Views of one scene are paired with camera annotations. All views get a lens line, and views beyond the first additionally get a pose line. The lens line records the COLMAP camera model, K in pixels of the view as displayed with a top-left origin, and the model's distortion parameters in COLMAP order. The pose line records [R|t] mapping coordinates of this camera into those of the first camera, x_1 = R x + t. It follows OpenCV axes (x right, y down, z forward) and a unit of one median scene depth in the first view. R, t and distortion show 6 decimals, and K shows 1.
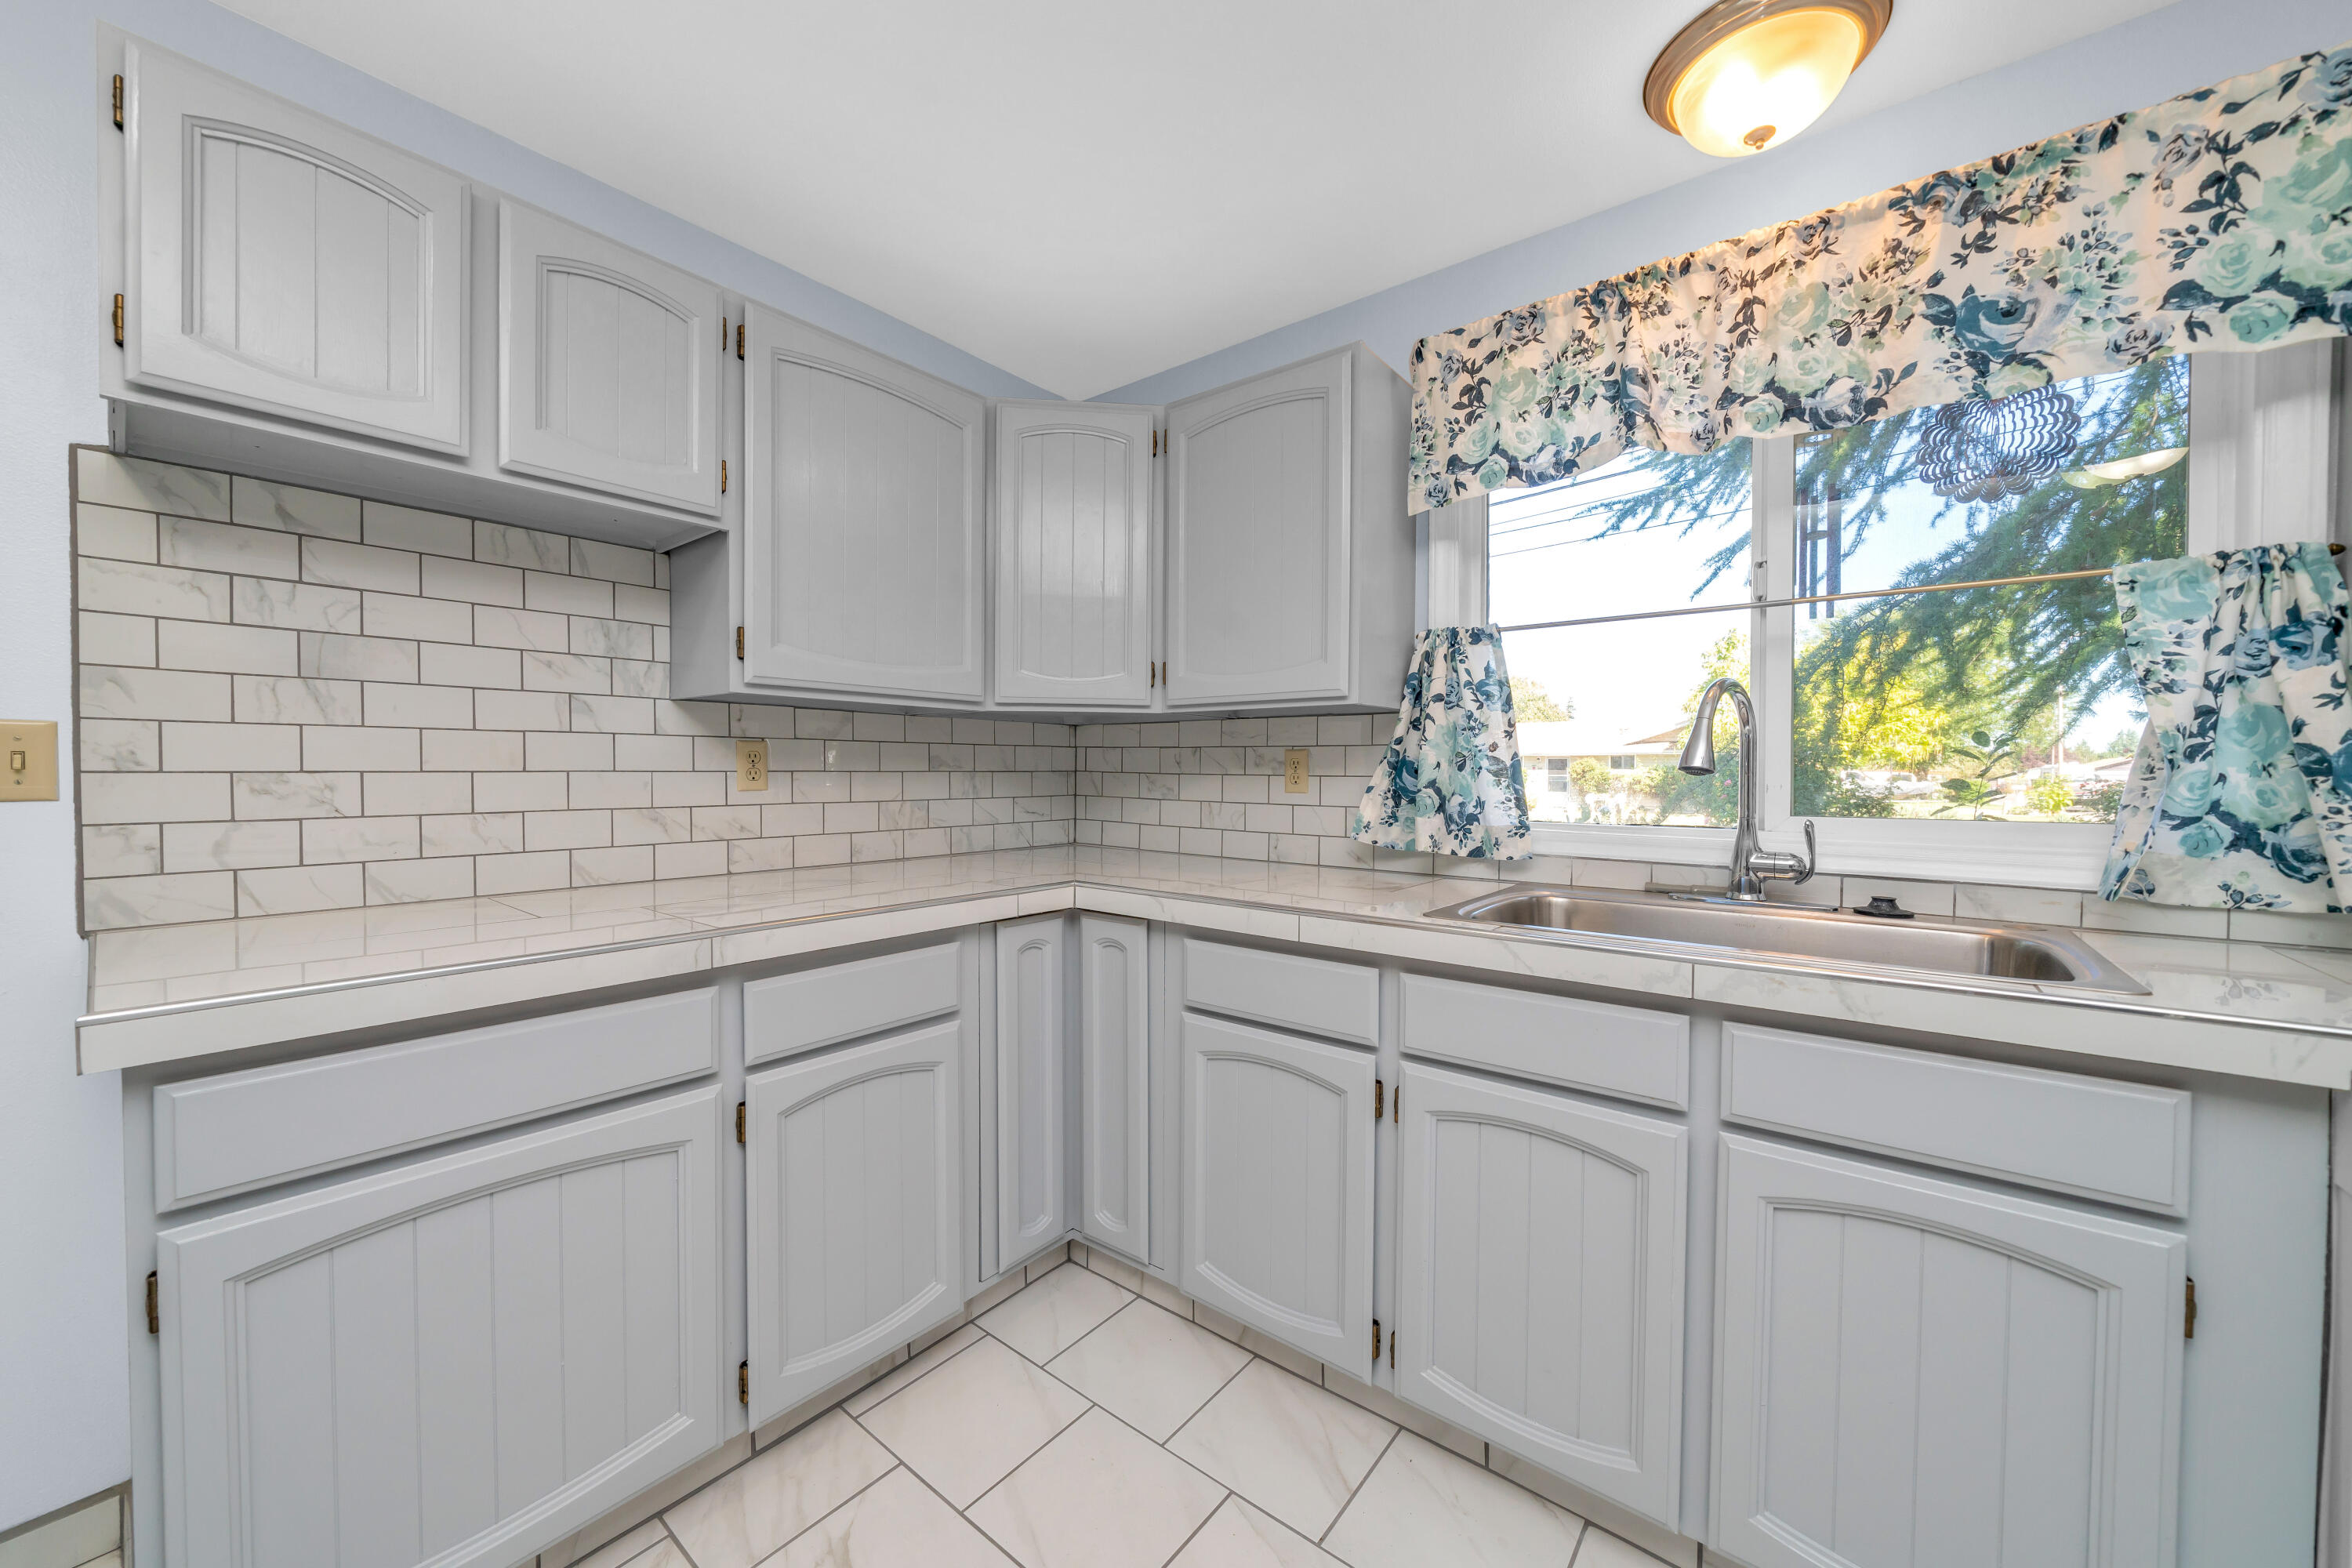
lens RADIAL K [[866.6, 0, 1176.0], [0, 866.6, 784.0], [0, 0, 1]] dist [-0.002083, -0.000250]
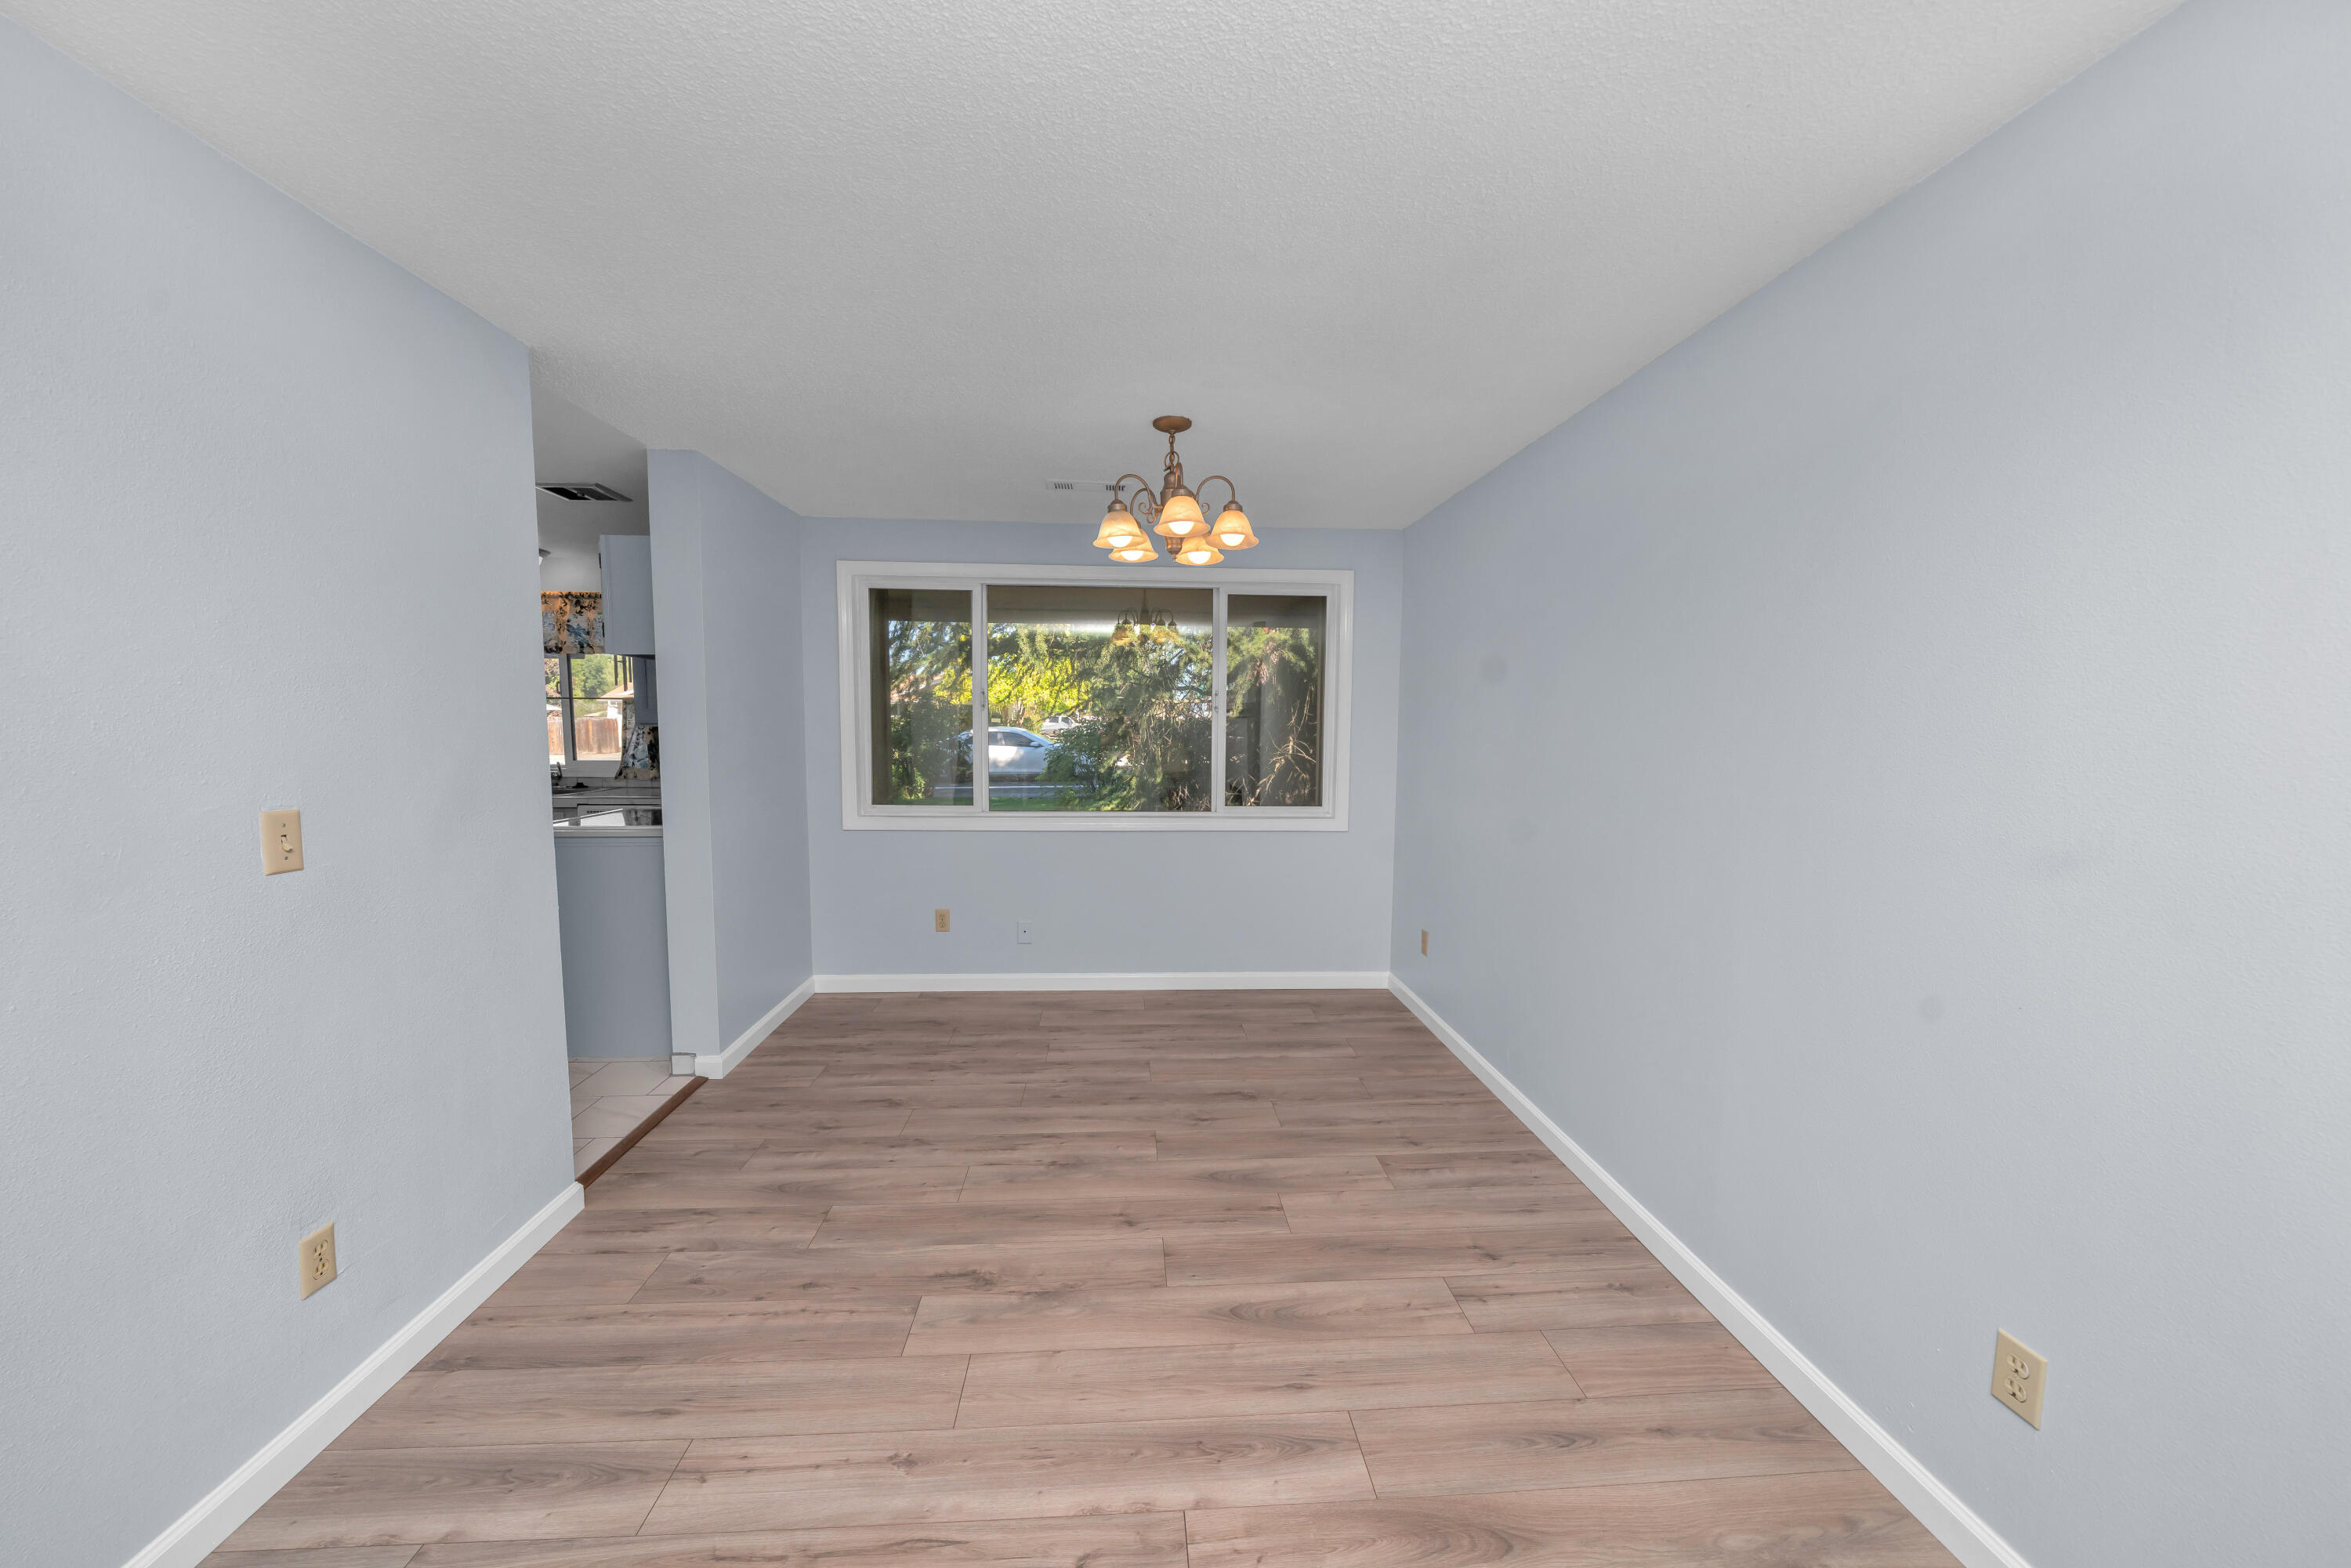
lens RADIAL K [[833.2, 0, 1175.5], [0, 833.2, 784.0], [0, 0, 1]] dist [-0.001469, -0.000086]
pose [[0.743701, -0.054259, 0.666307, 0.323444], [0.003799, 0.997028, 0.076950, -0.114561], [-0.668502, -0.054697, 0.741696, -3.064690]]
